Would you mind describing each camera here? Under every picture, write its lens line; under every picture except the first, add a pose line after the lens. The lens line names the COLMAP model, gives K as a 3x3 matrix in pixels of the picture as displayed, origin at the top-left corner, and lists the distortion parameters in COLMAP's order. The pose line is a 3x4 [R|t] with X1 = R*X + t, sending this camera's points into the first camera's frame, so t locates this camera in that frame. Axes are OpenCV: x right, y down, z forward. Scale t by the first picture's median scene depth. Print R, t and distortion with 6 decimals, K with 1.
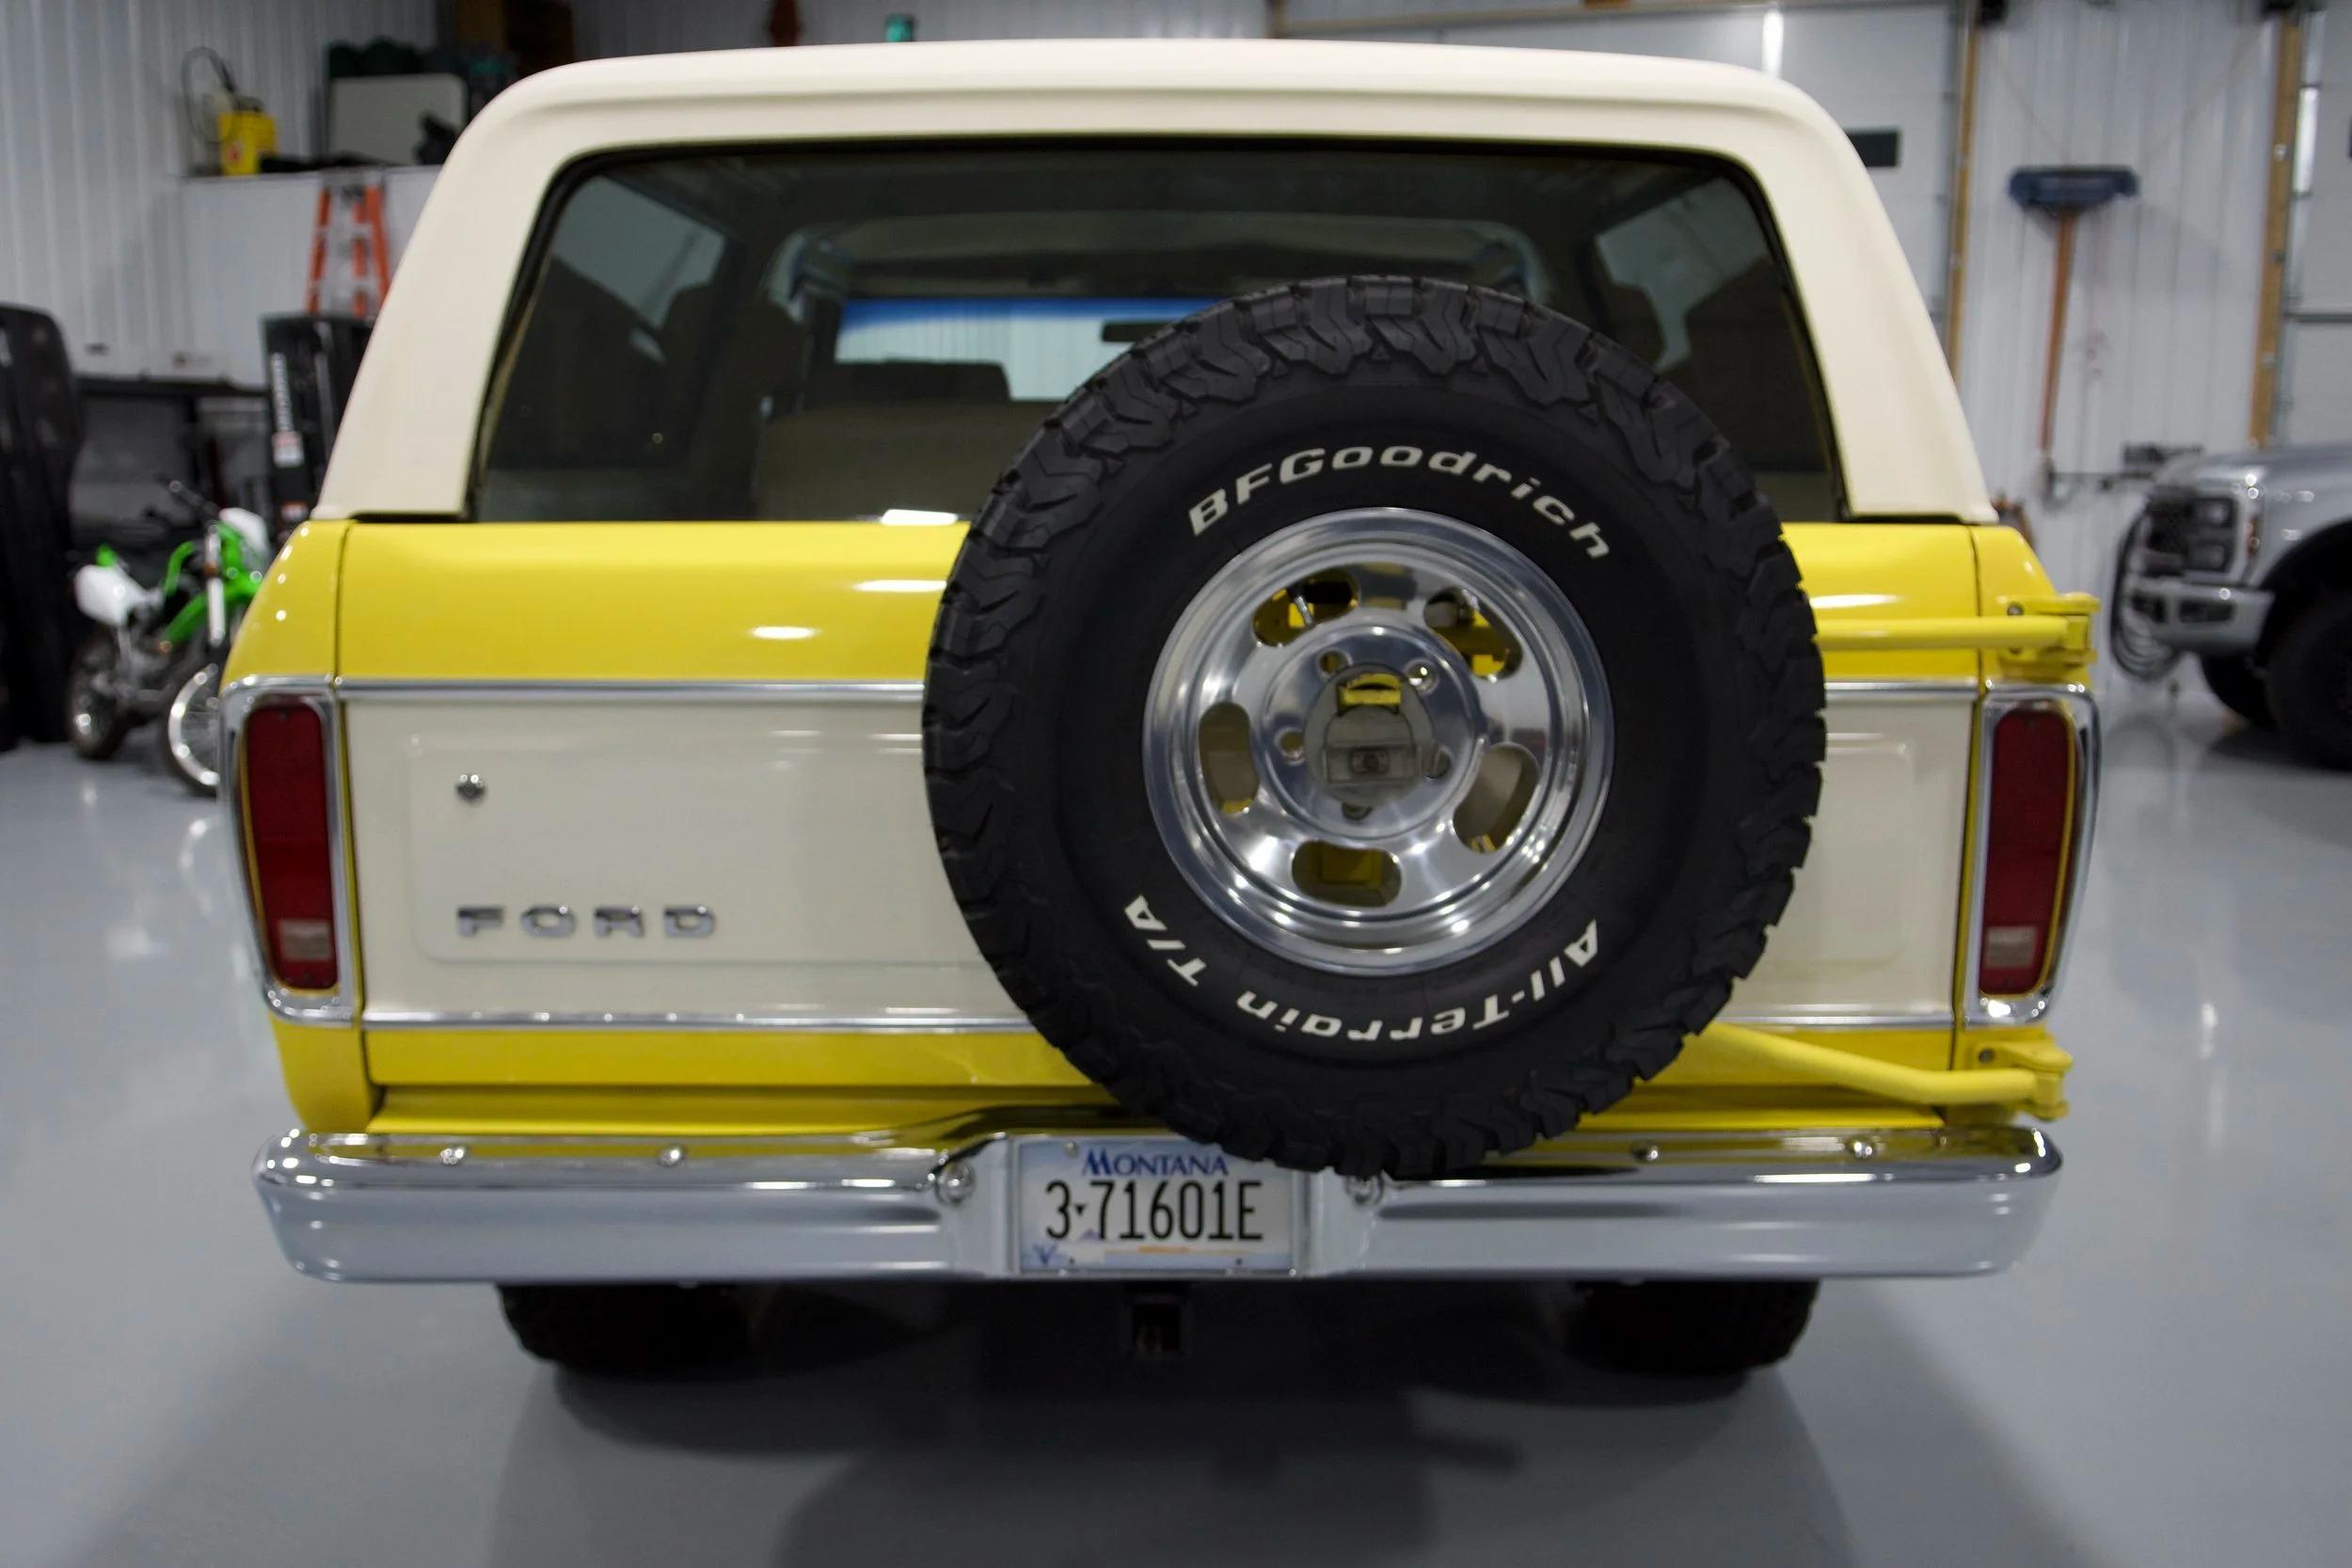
lens RADIAL K [[1790.3, 0, 1172.9], [0, 1790.3, 772.6], [0, 0, 1]] dist [-0.026646, -0.018115]
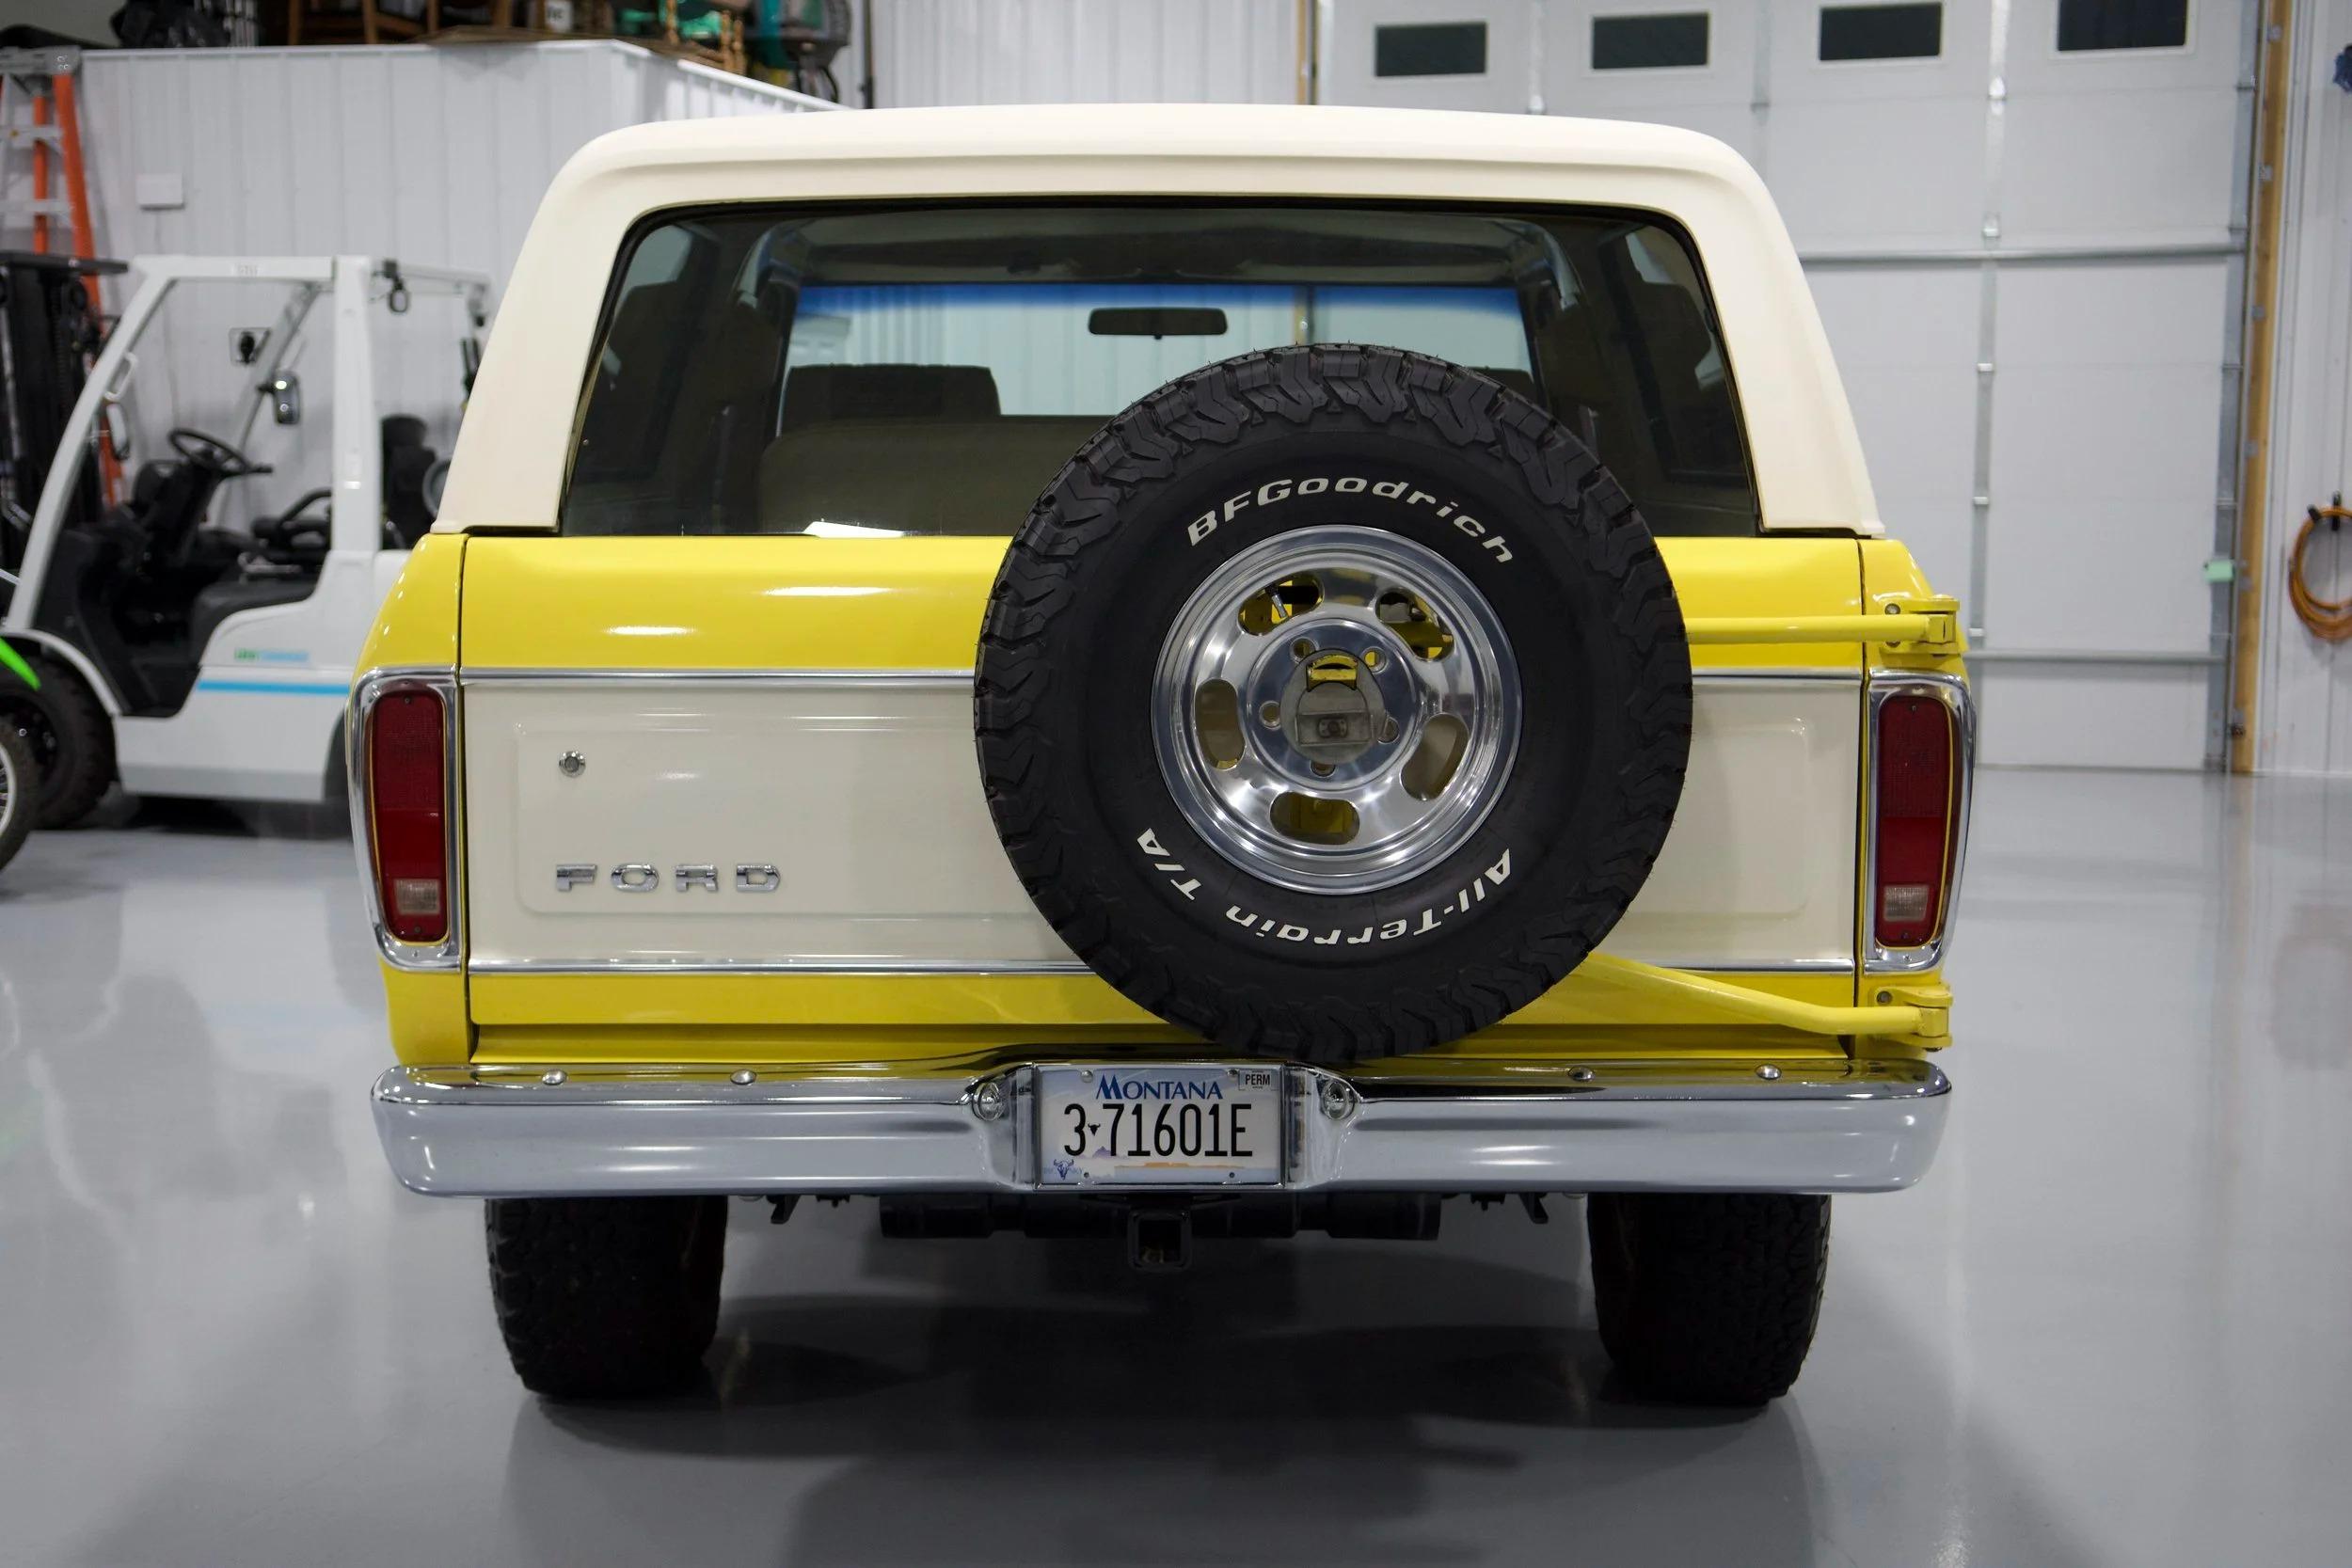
lens RADIAL K [[2956.8, 0, 1178.0], [0, 2956.8, 789.0], [0, 0, 1]] dist [0.025239, 0.000000]
pose [[0.999995, -0.000602, 0.003233, -0.003887], [0.000780, 0.998473, -0.055231, 0.133542], [-0.003195, 0.055233, 0.998468, -0.933762]]
